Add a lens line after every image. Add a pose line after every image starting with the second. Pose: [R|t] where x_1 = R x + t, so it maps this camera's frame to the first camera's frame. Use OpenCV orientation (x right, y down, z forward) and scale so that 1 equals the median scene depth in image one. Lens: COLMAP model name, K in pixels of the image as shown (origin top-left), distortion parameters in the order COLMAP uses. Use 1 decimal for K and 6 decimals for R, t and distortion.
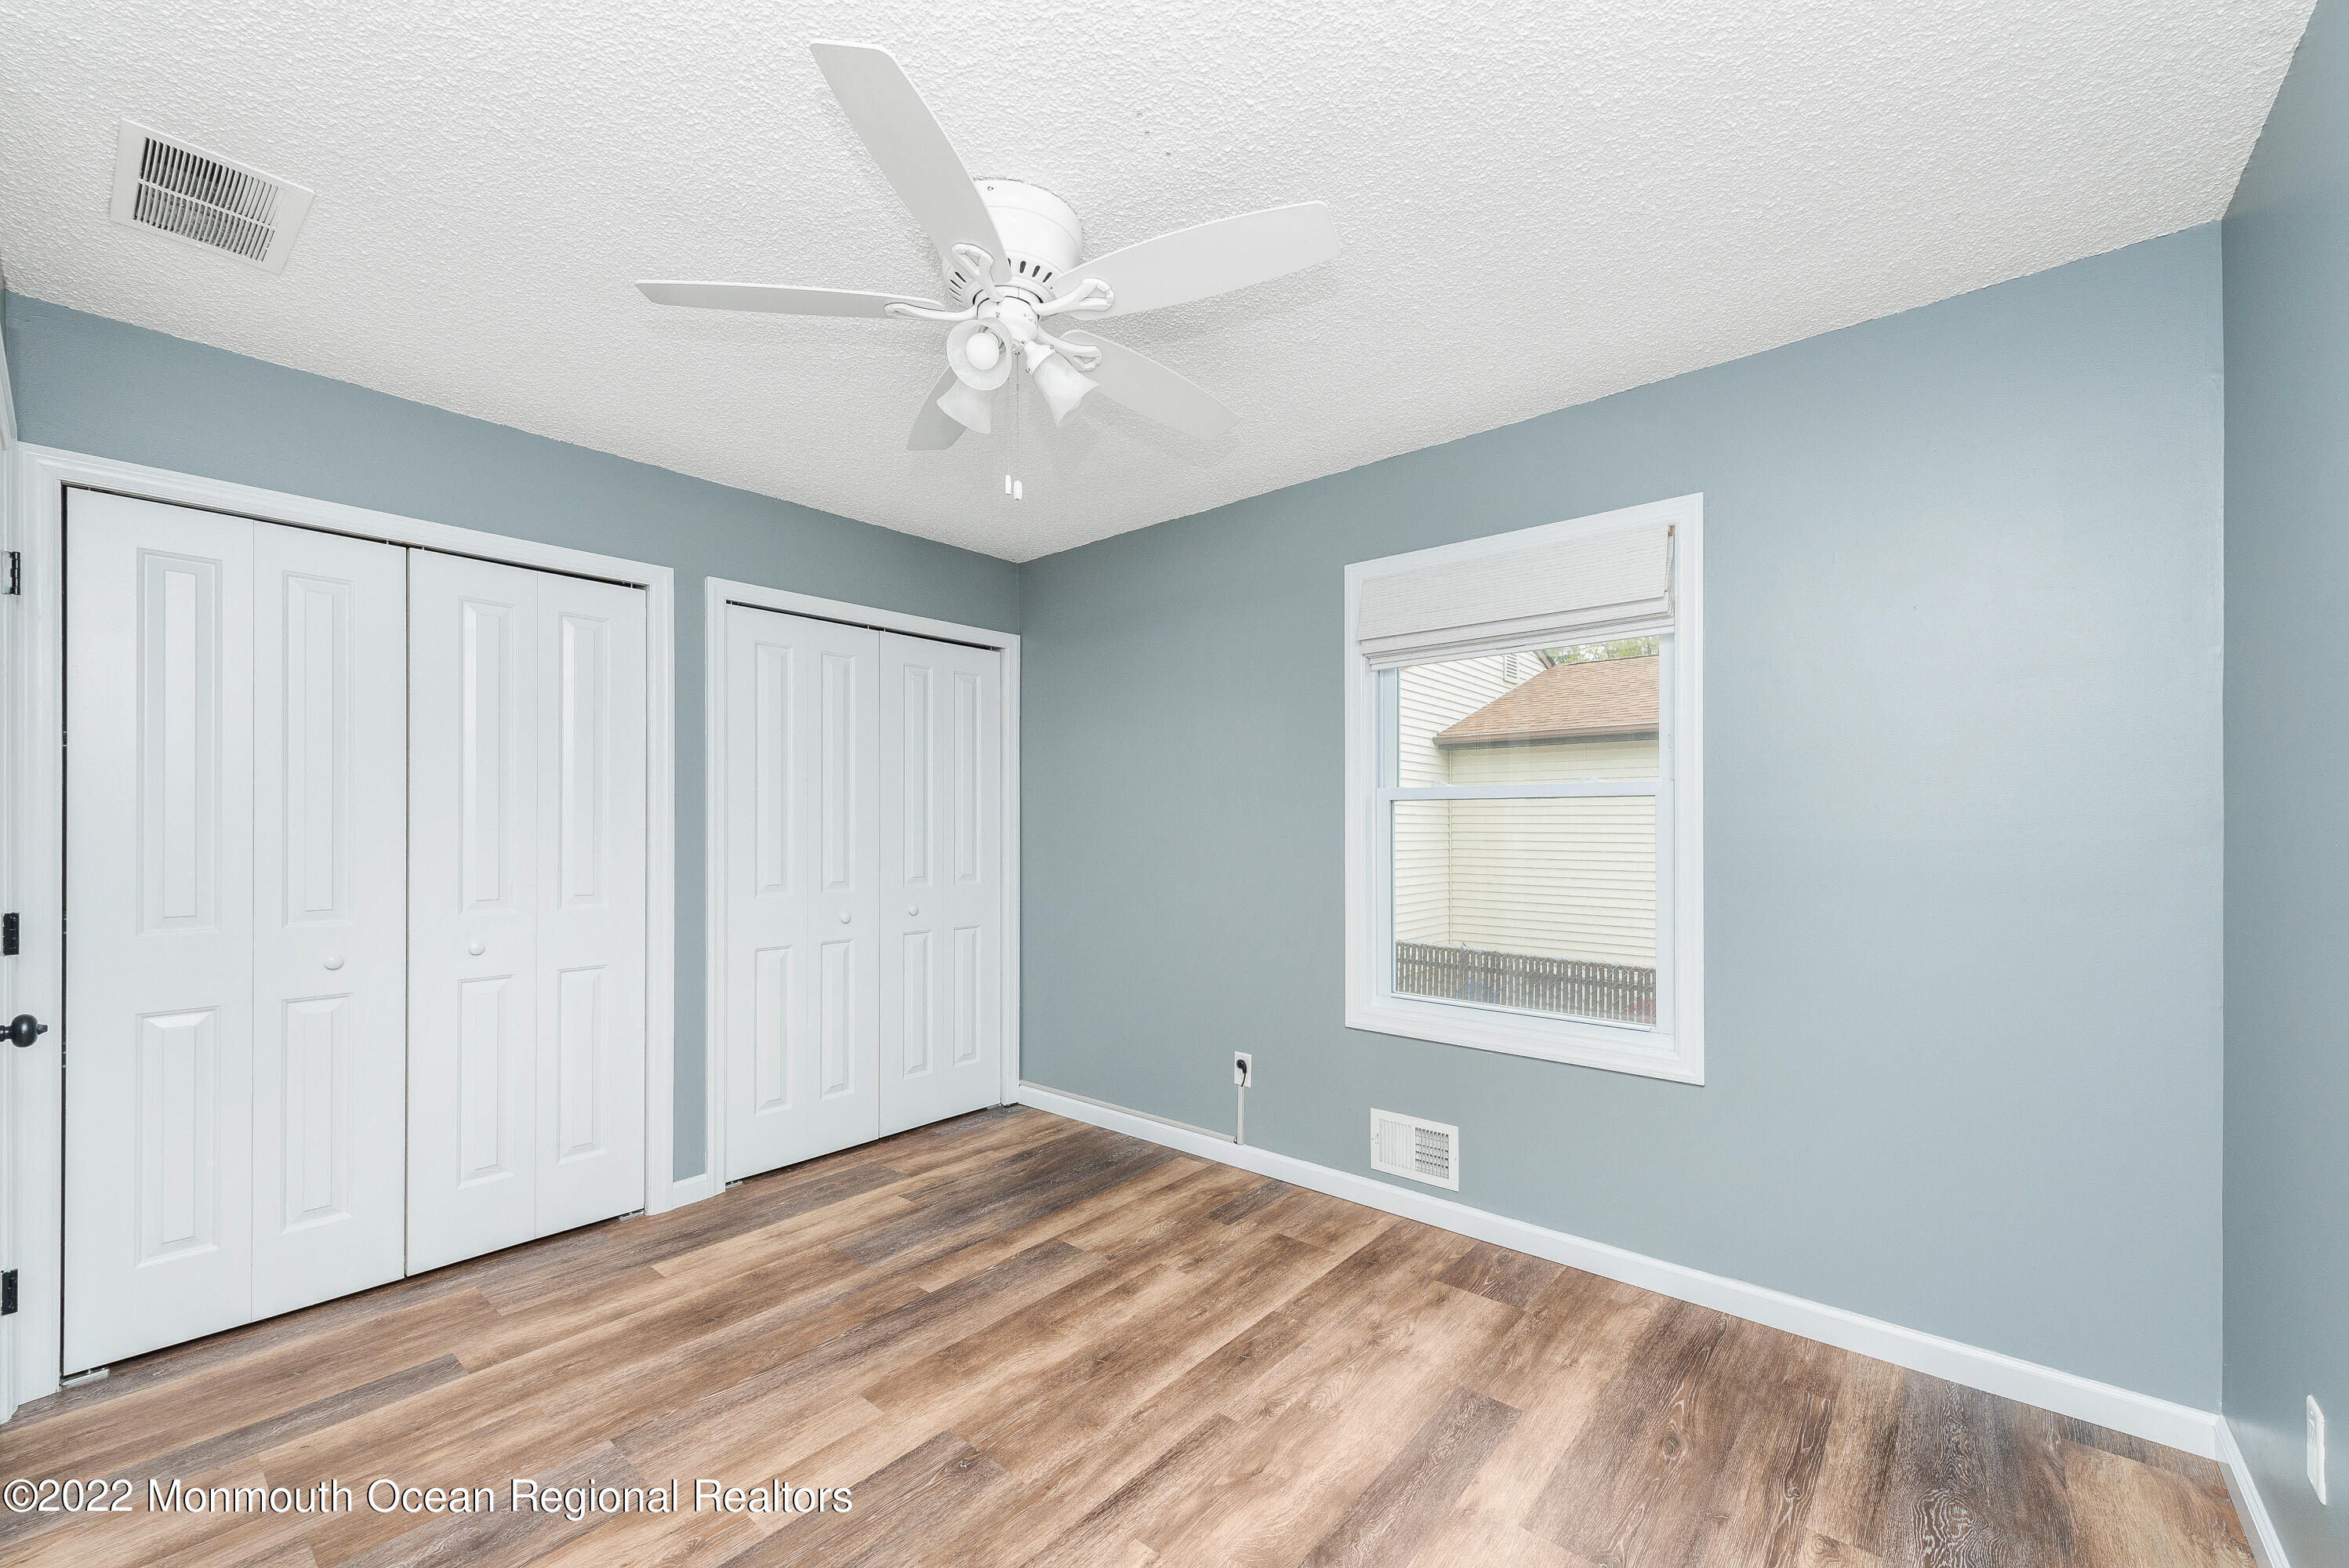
lens RADIAL K [[922.5, 0, 1171.4], [0, 922.5, 798.8], [0, 0, 1]] dist [0.009413, -0.001965]
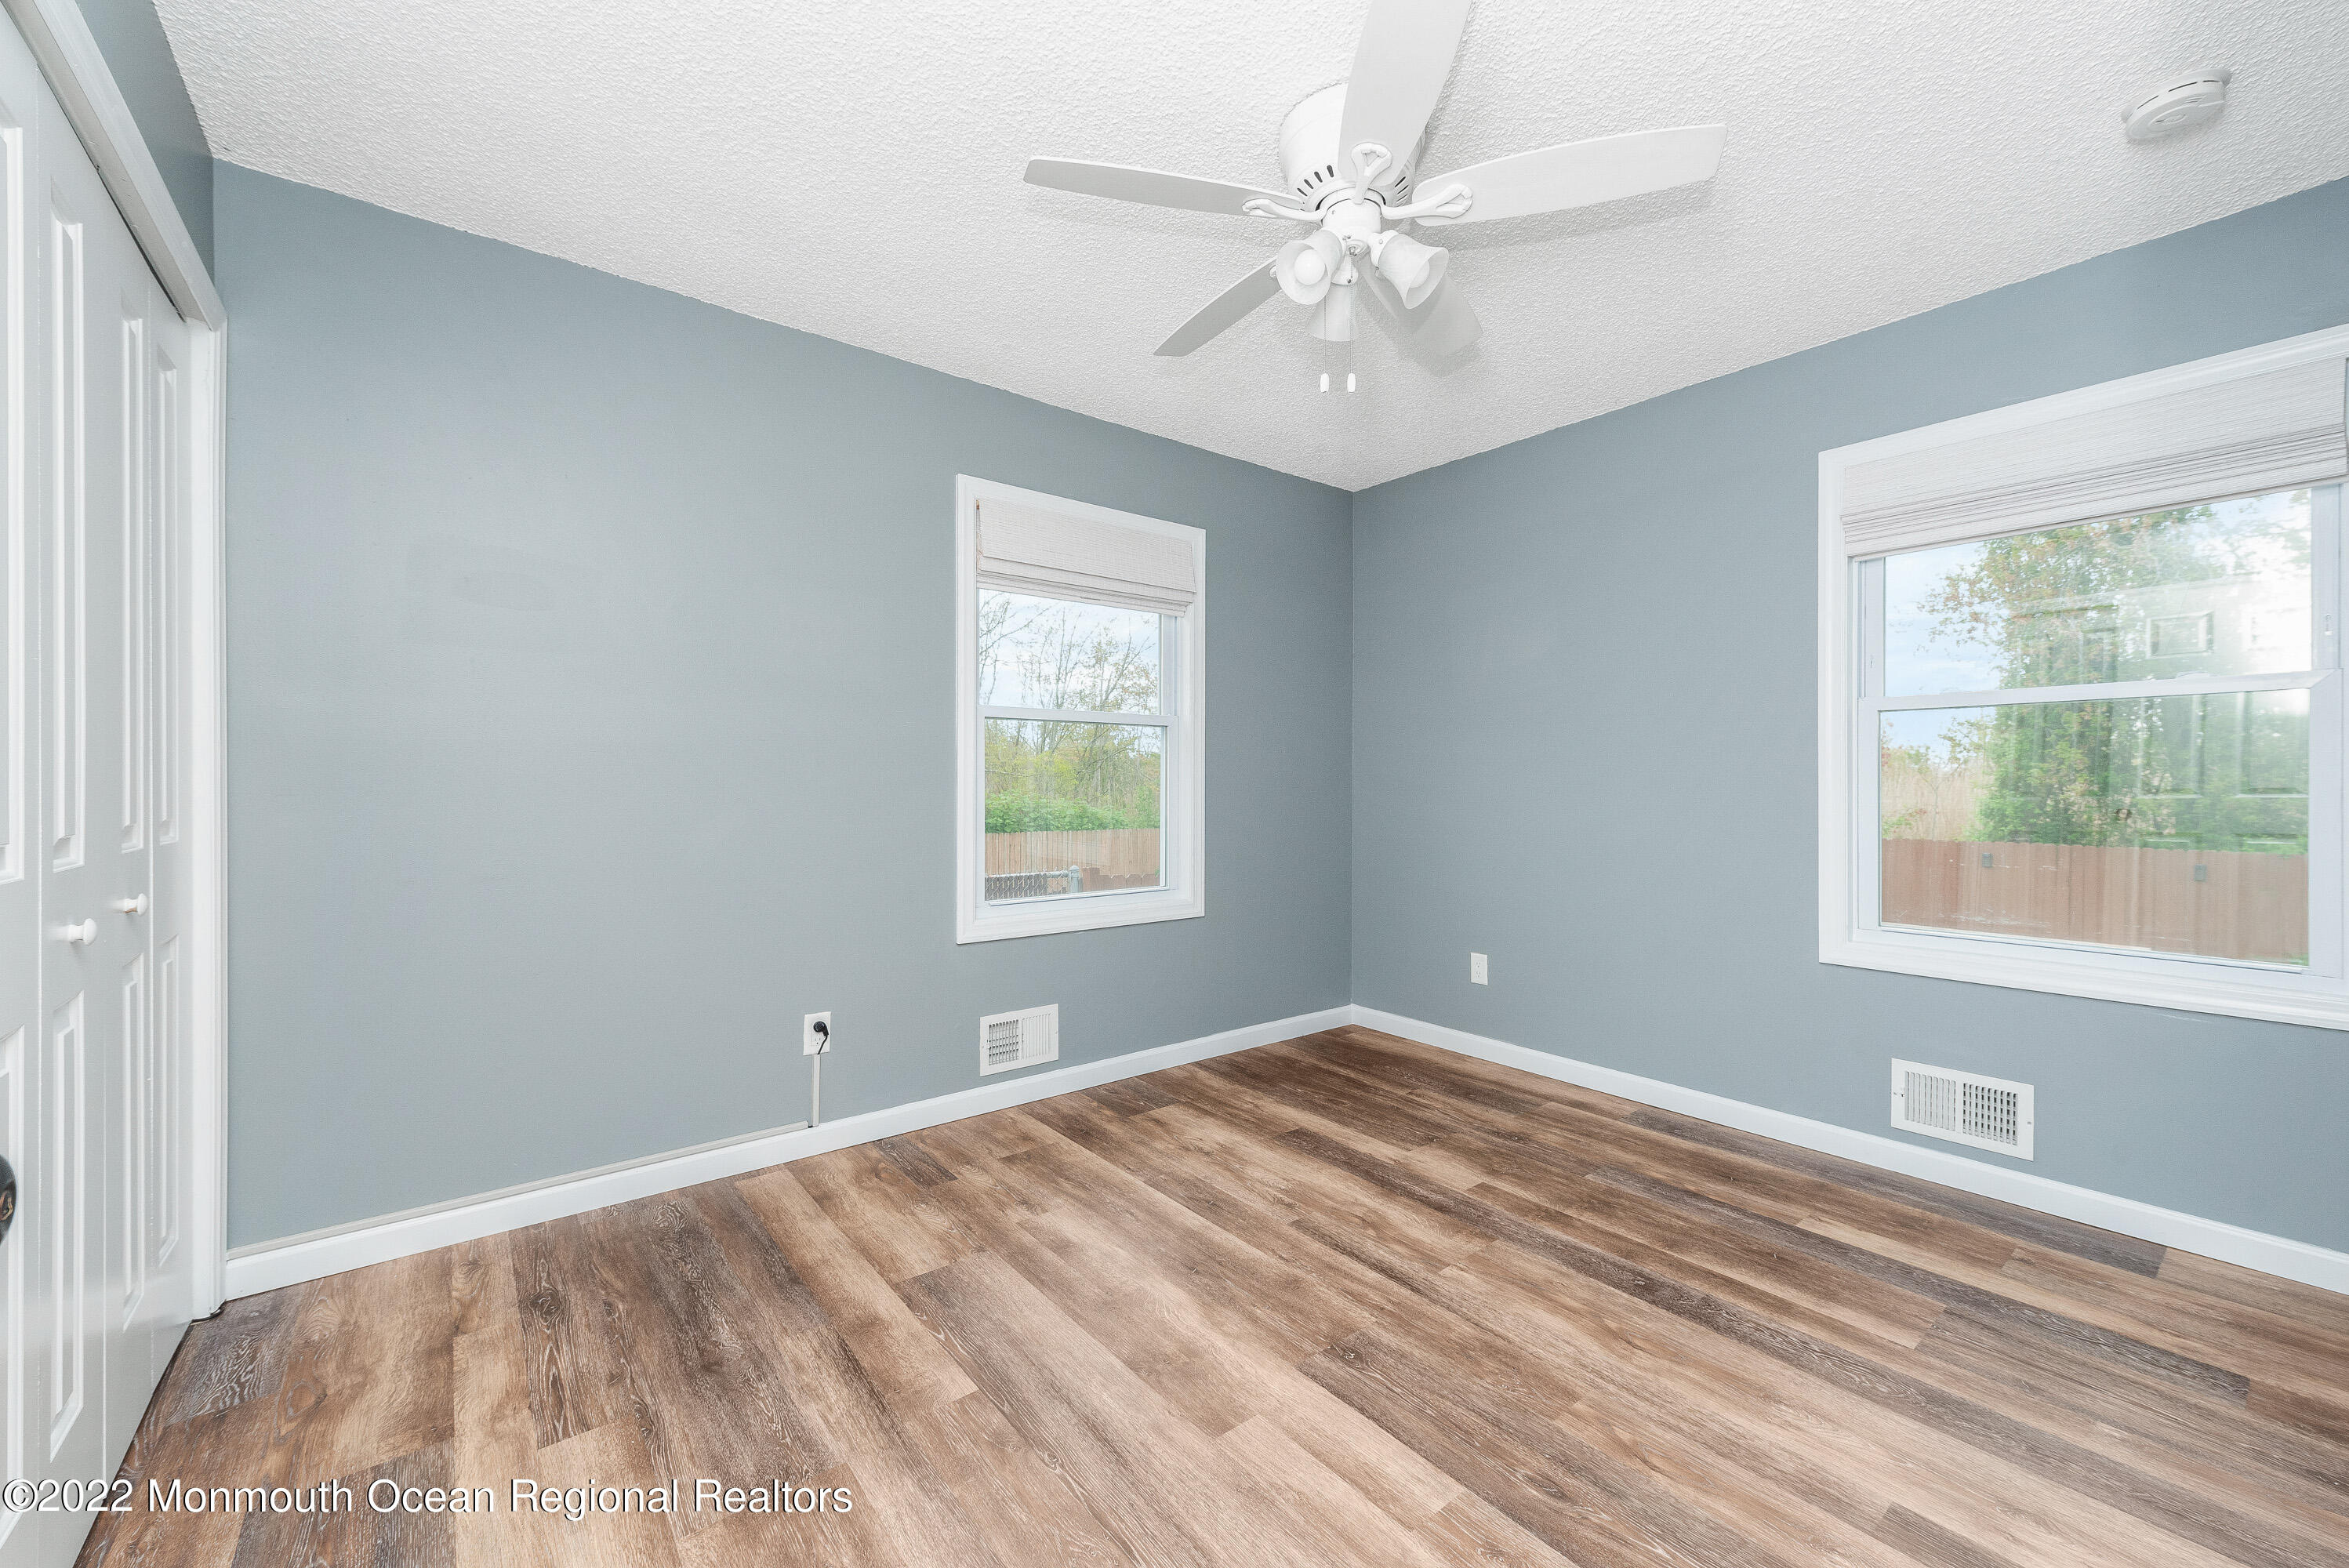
lens RADIAL K [[922.5, 0, 1167.1], [0, 922.5, 773.5], [0, 0, 1]] dist [0.009413, -0.001965]
pose [[0.208269, 0.005873, 0.978054, -0.845071], [-0.025970, 0.999663, -0.000473, 0.072023], [-0.977727, -0.025302, 0.208351, 0.686886]]
